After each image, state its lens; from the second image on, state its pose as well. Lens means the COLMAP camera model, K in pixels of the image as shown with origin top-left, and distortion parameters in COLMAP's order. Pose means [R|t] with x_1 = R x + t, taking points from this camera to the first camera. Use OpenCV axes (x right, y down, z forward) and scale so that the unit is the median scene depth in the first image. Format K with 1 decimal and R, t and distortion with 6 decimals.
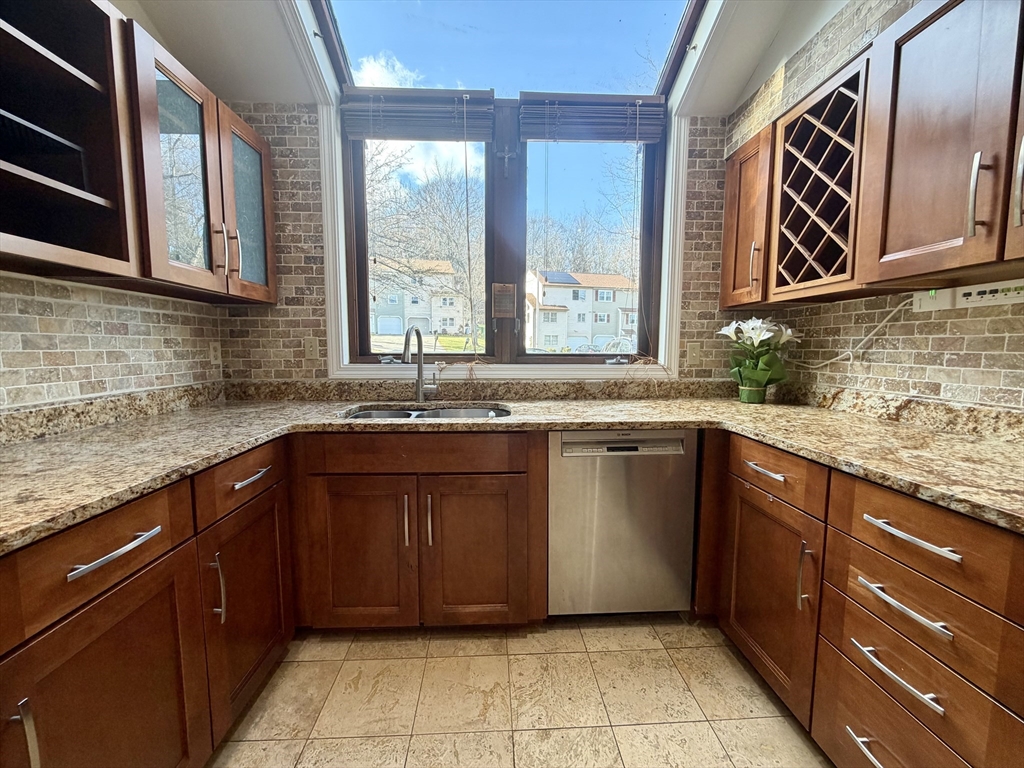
lens RADIAL K [[418.4, 0, 510.1], [0, 418.4, 384.9], [0, 0, 1]] dist [-0.001091, 0.000595]
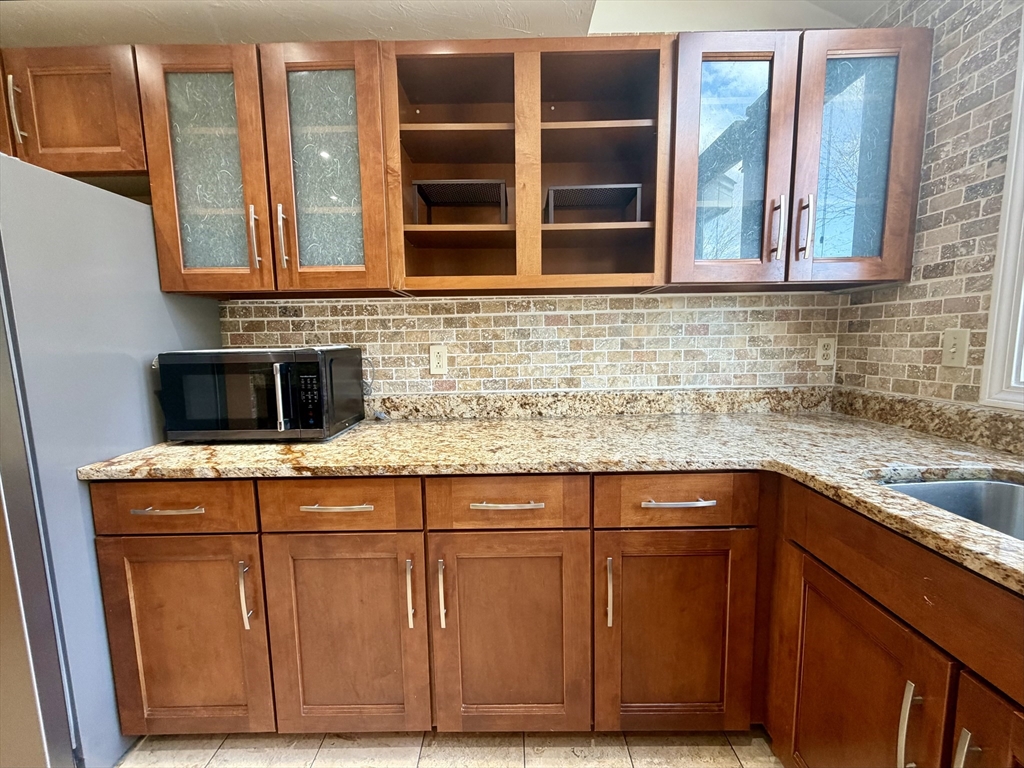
lens RADIAL K [[418.4, 0, 510.1], [0, 418.4, 384.9], [0, 0, 1]] dist [-0.001091, 0.000595]
pose [[-0.060014, 0.109773, -0.992143, 0.179747], [-0.072752, 0.990810, 0.114026, -0.072252], [0.995543, 0.079023, -0.051476, 0.519674]]
